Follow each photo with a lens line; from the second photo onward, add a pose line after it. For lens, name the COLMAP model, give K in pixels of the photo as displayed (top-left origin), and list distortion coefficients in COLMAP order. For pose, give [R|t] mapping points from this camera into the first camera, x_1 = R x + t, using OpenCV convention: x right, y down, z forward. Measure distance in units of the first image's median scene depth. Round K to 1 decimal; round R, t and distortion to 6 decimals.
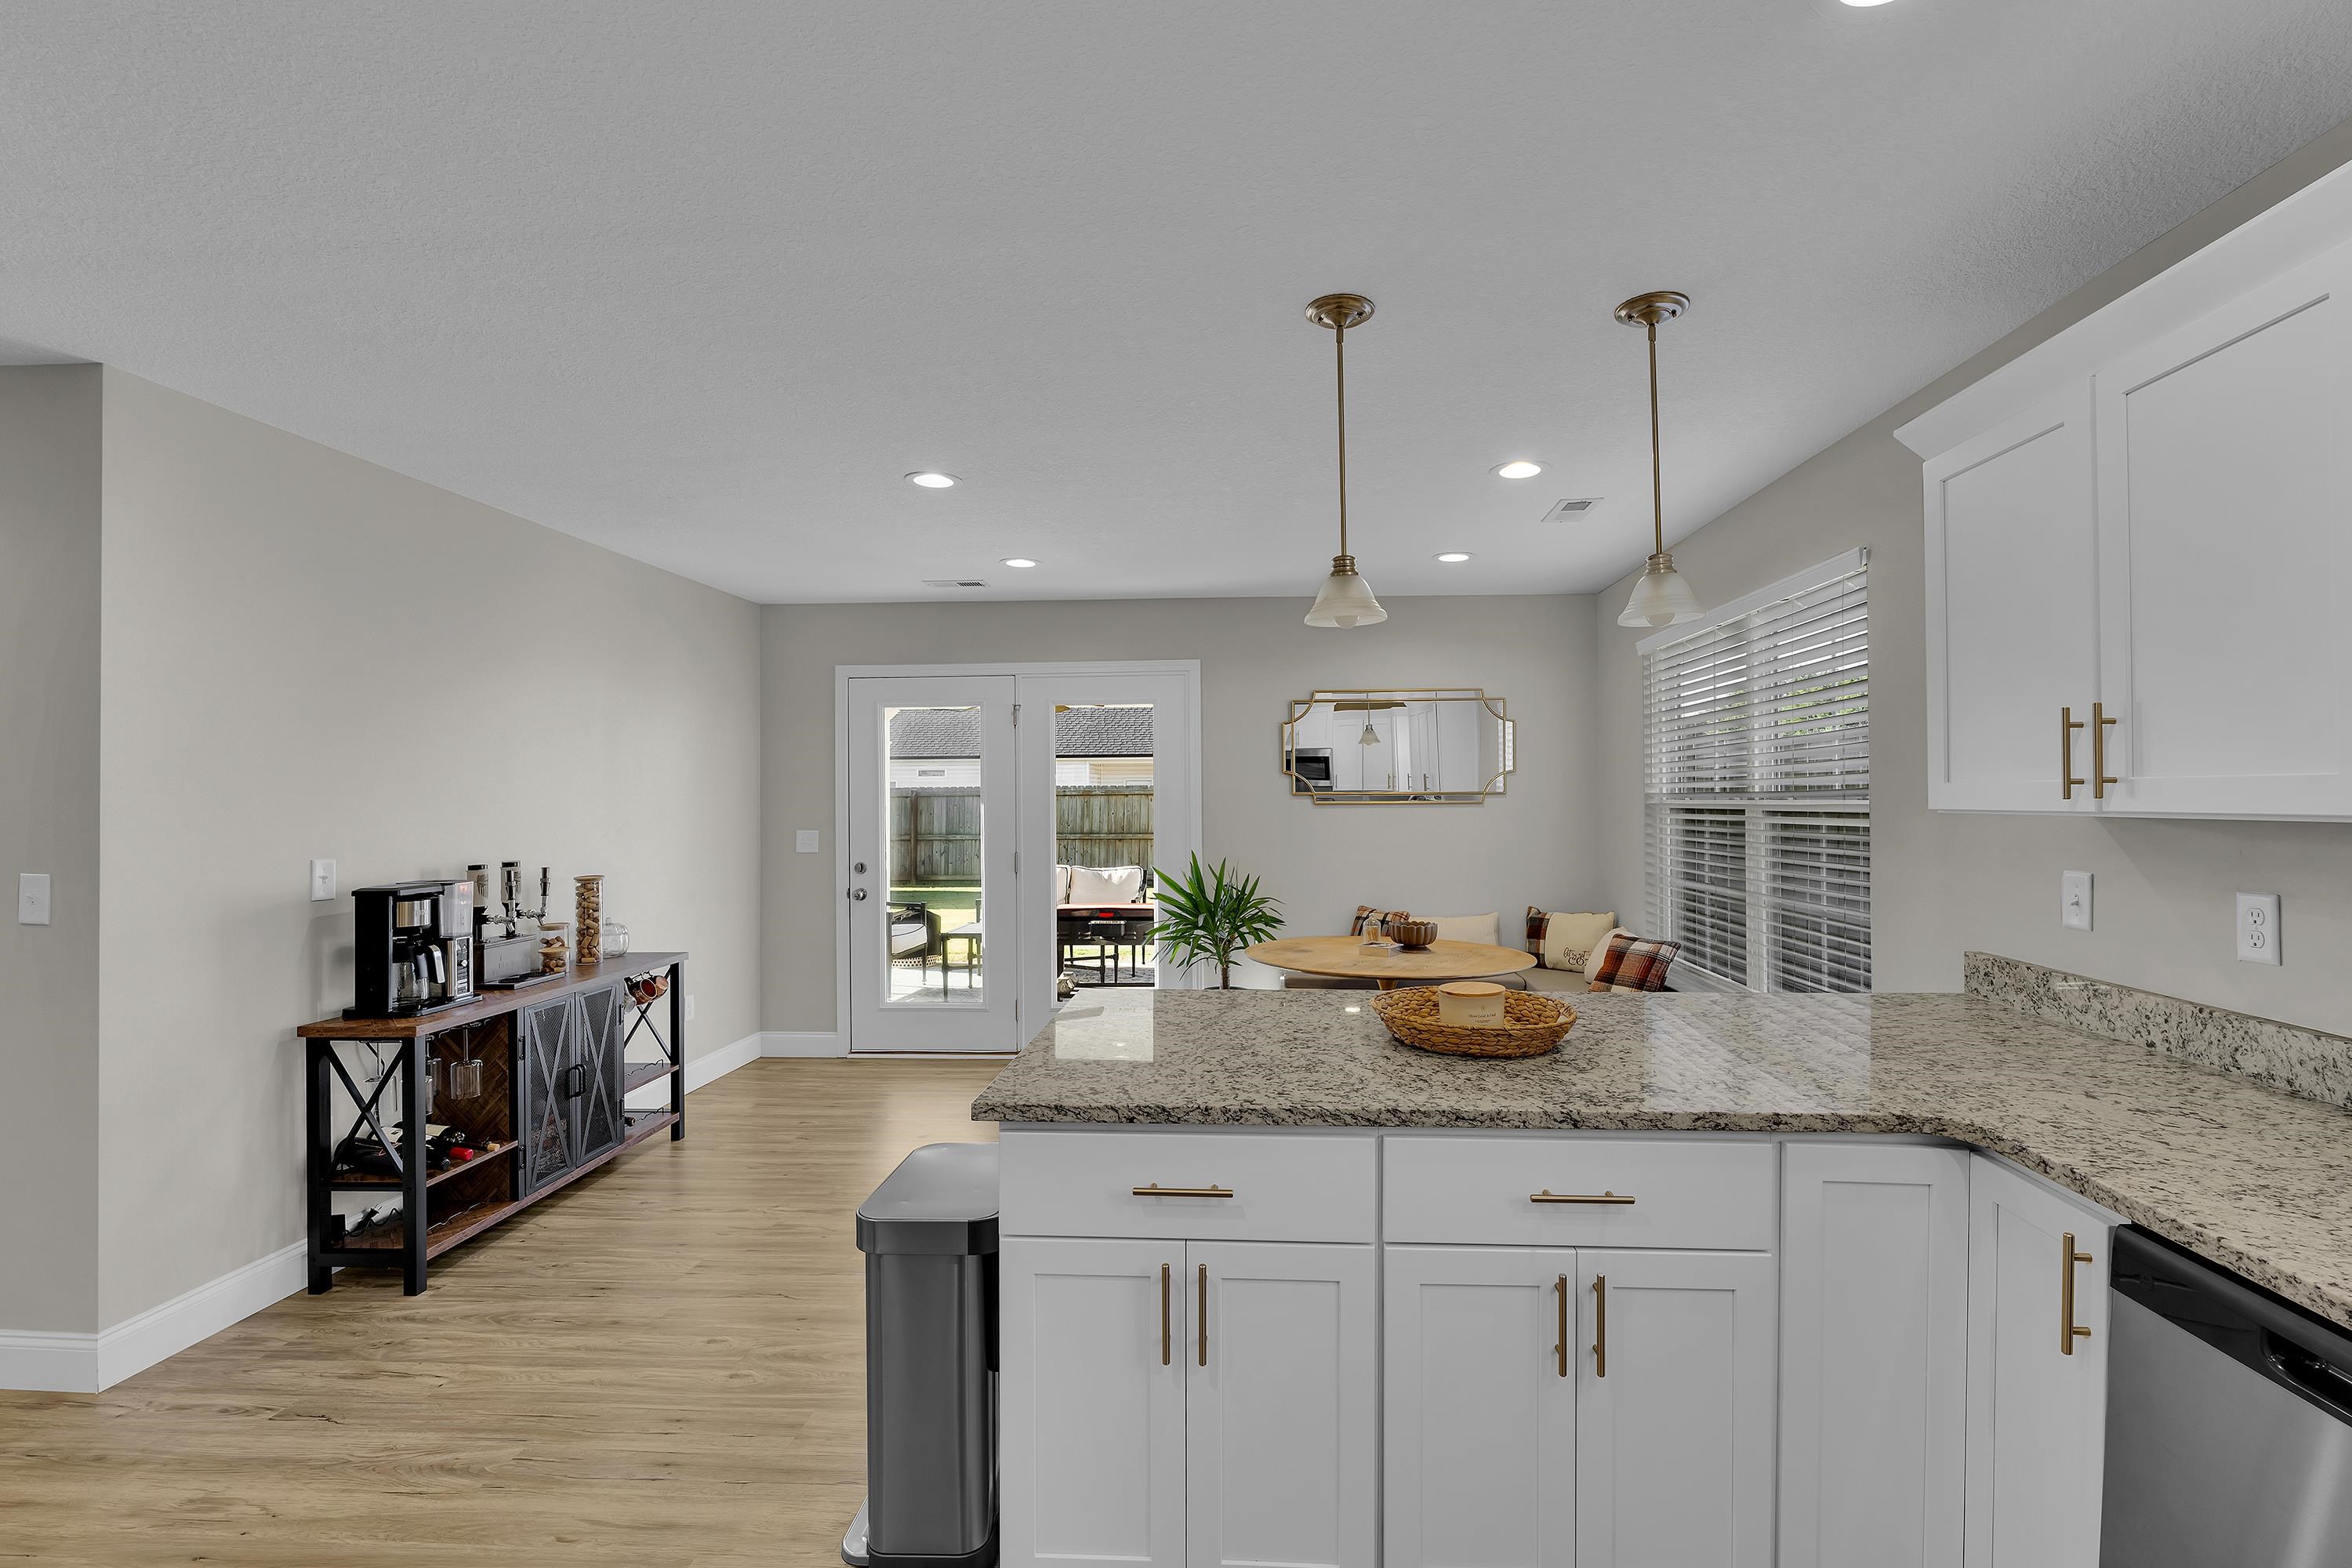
lens RADIAL K [[1041.9, 0, 1190.7], [0, 1041.9, 790.0], [0, 0, 1]] dist [-0.000480, 0.000065]
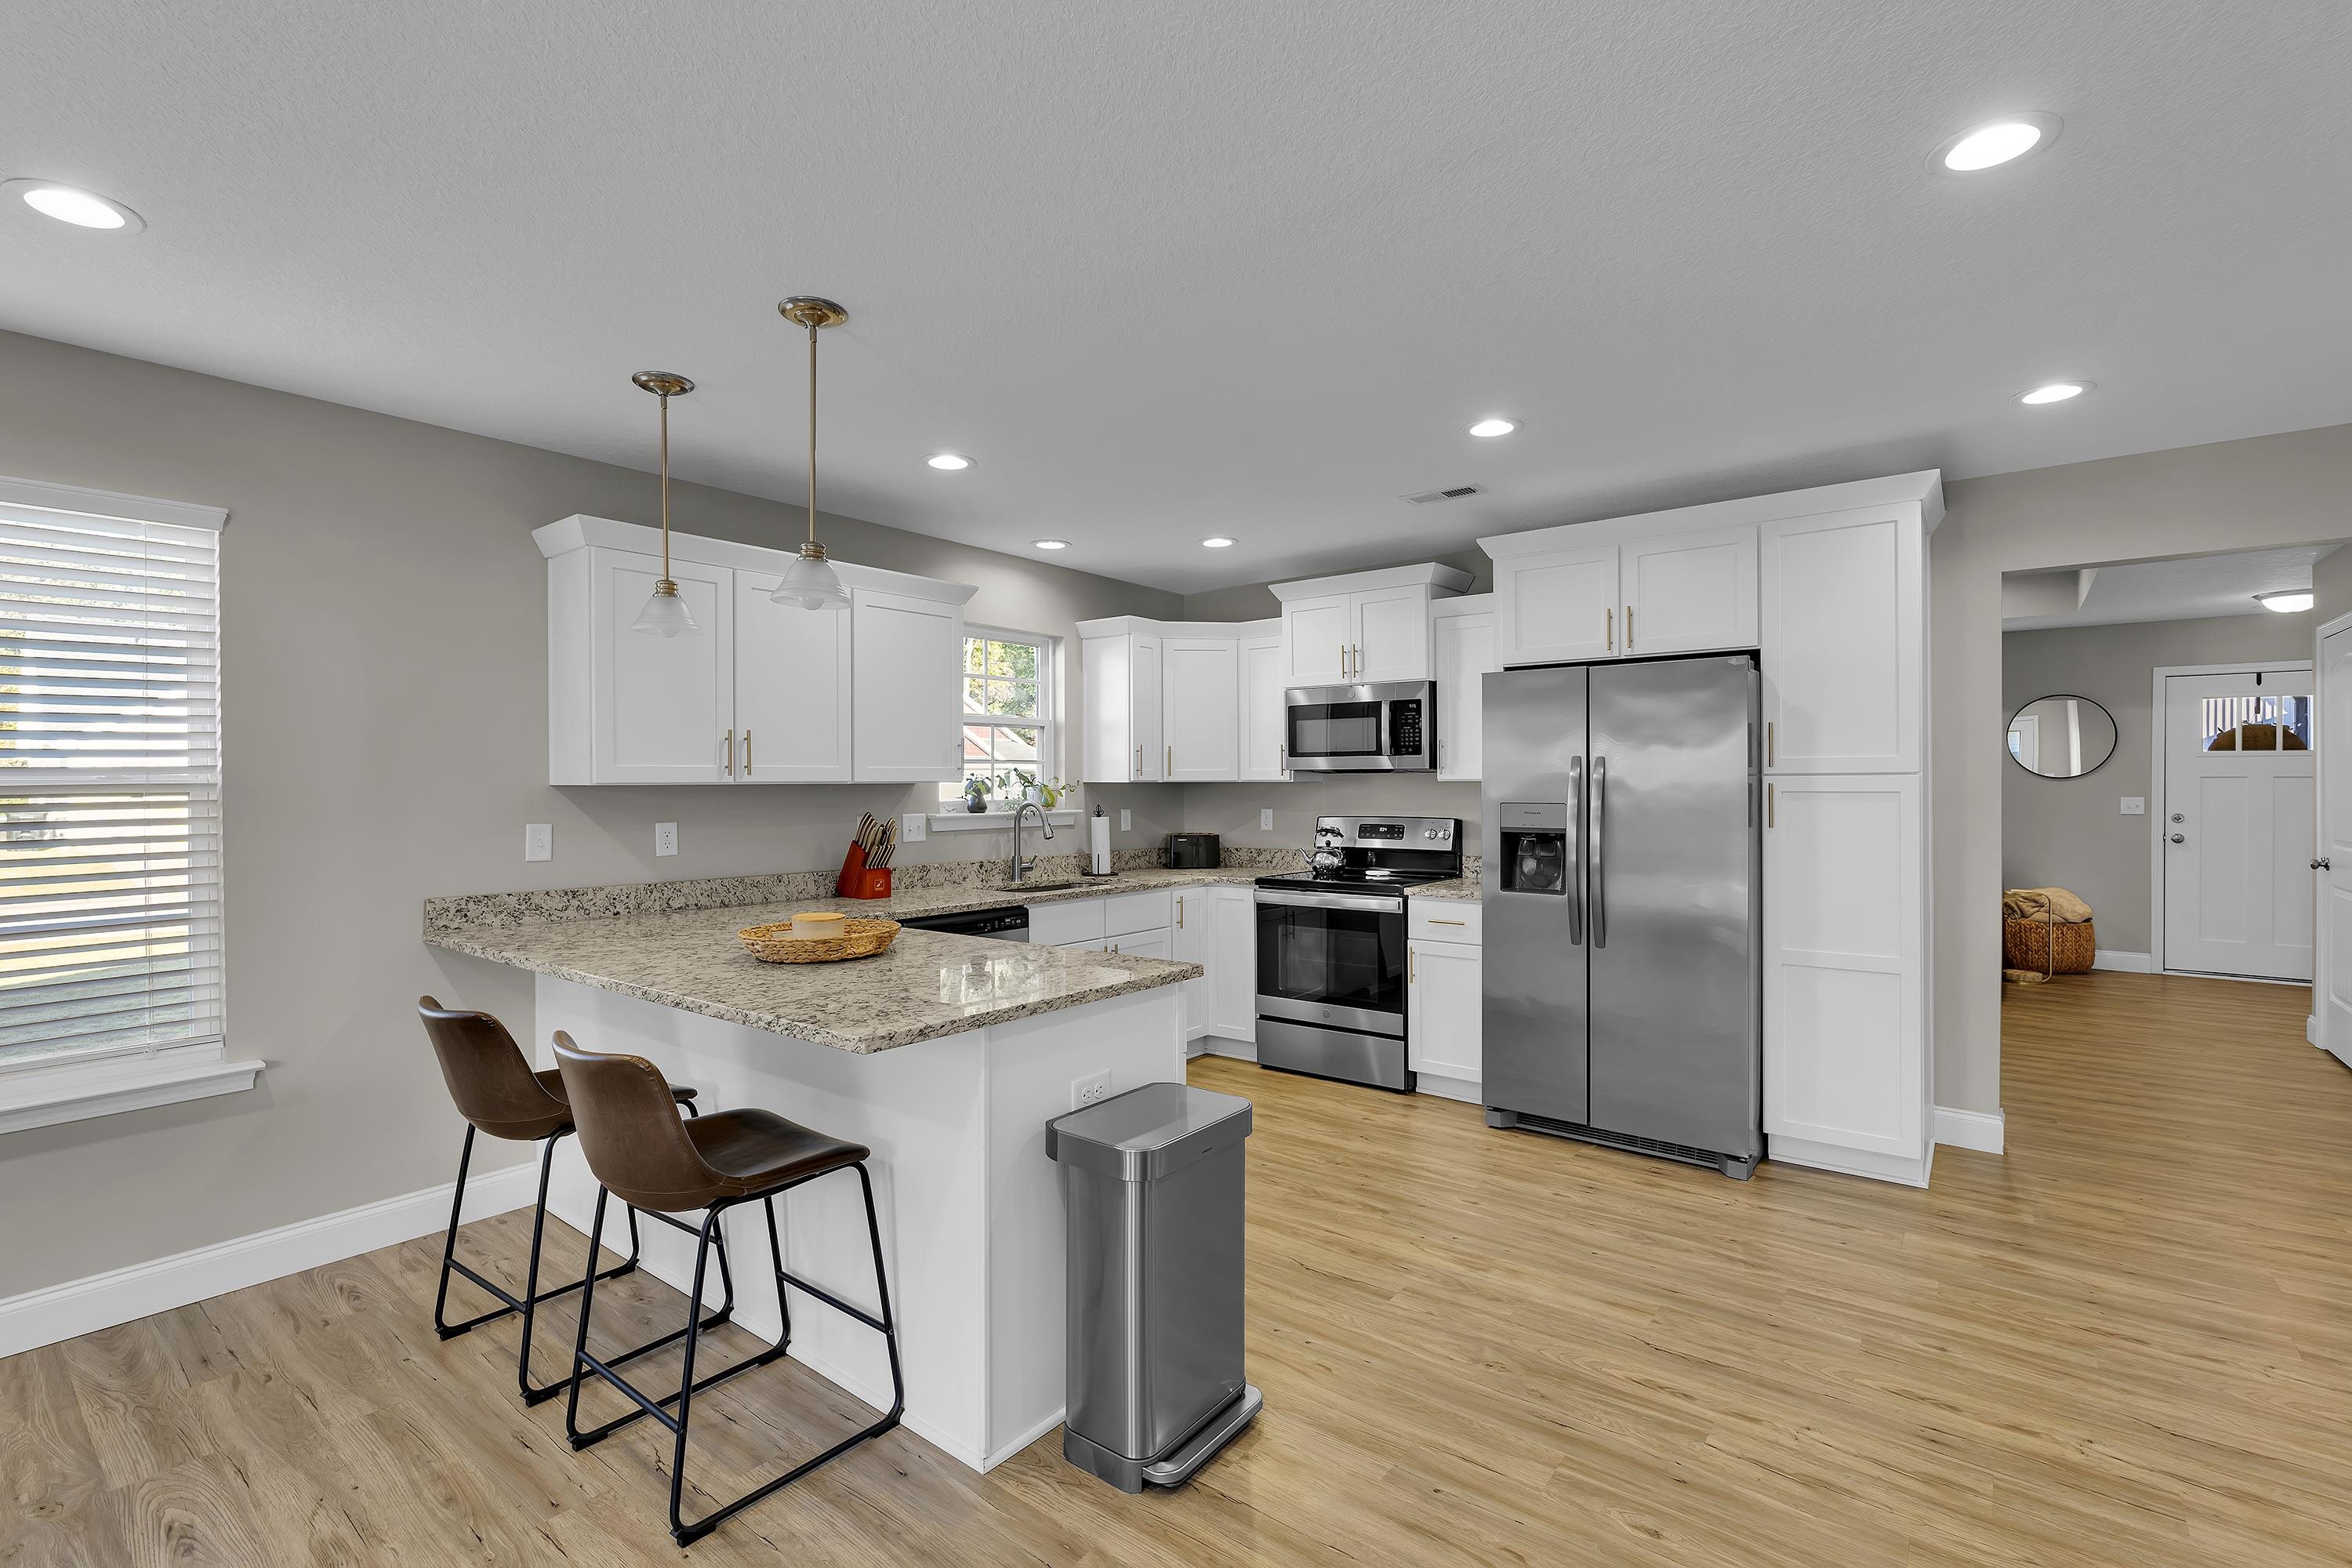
lens RADIAL K [[1038.7, 0, 1149.6], [0, 1038.7, 788.8], [0, 0, 1]] dist [-0.001437, 0.000212]
pose [[-0.815480, 0.004895, 0.578764, -0.698752], [0.003153, 0.999987, -0.004016, 0.029863], [-0.578776, -0.001450, -0.815485, 1.535859]]
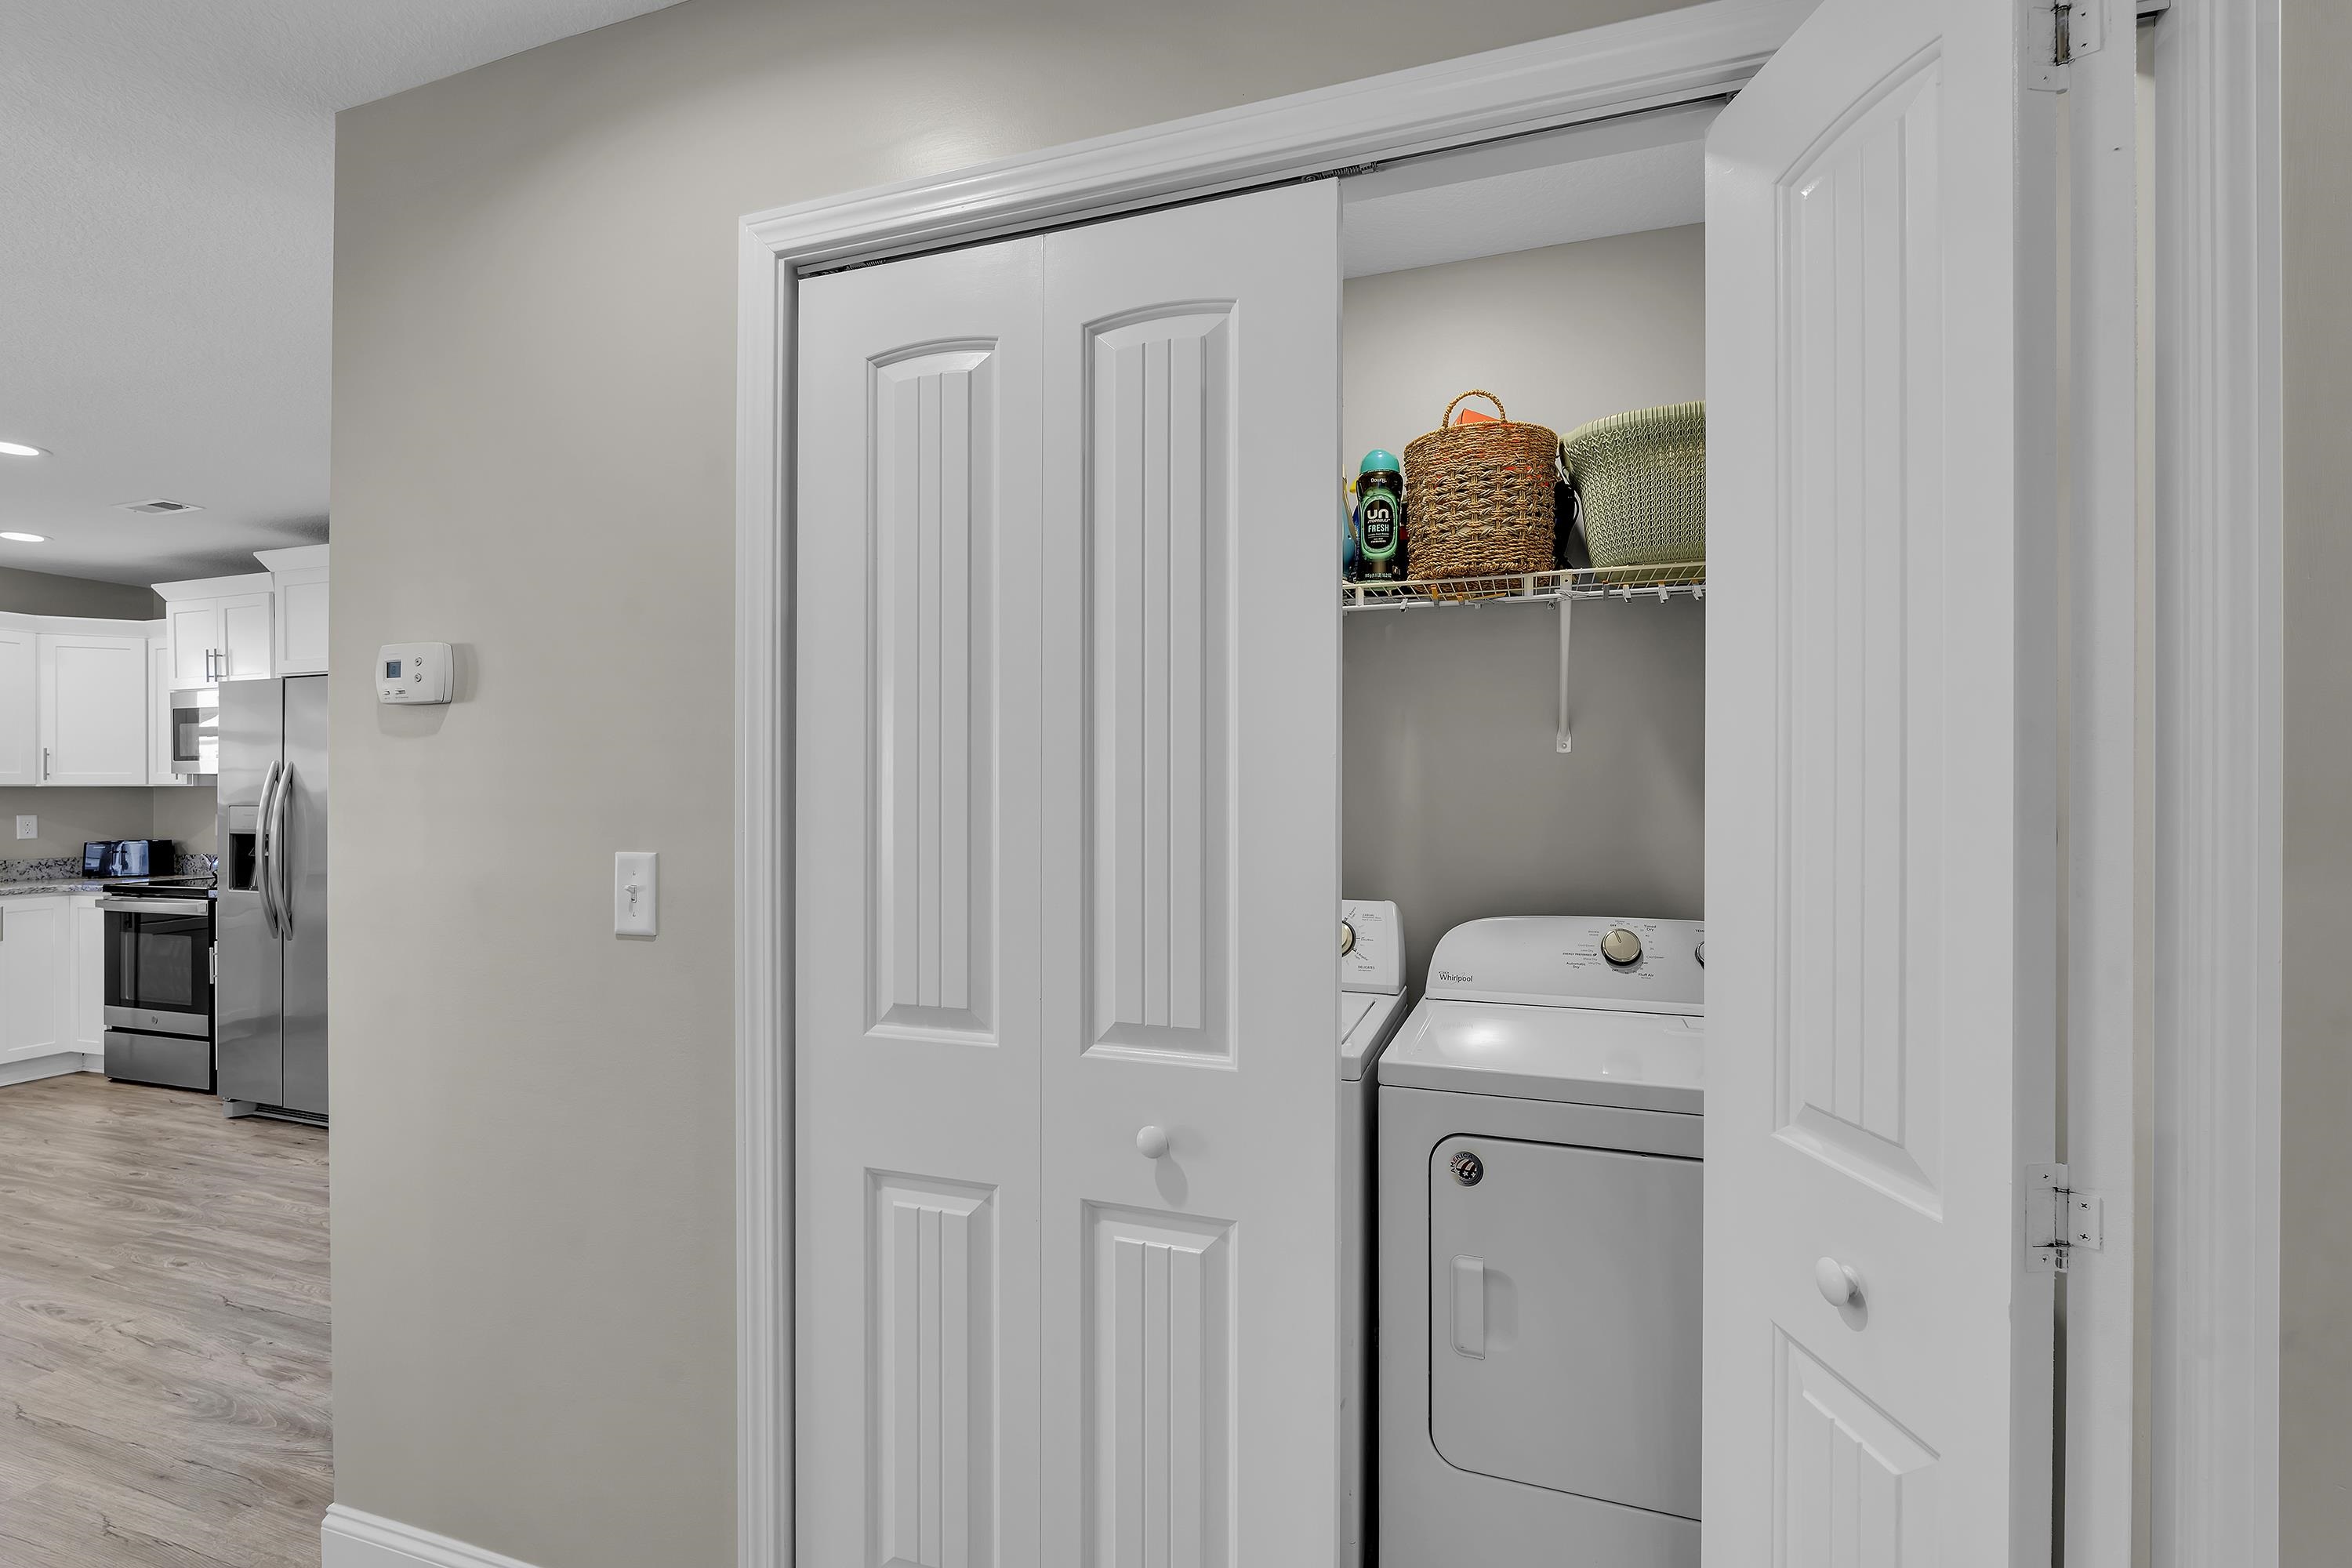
lens RADIAL K [[1041.9, 0, 1190.7], [0, 1041.9, 790.0], [0, 0, 1]] dist [-0.000480, 0.000065]
pose [[-0.963406, 0.005854, 0.267981, -2.325329], [0.003323, 0.999945, -0.009899, 0.044197], [-0.268024, -0.008646, -0.963373, 1.073331]]
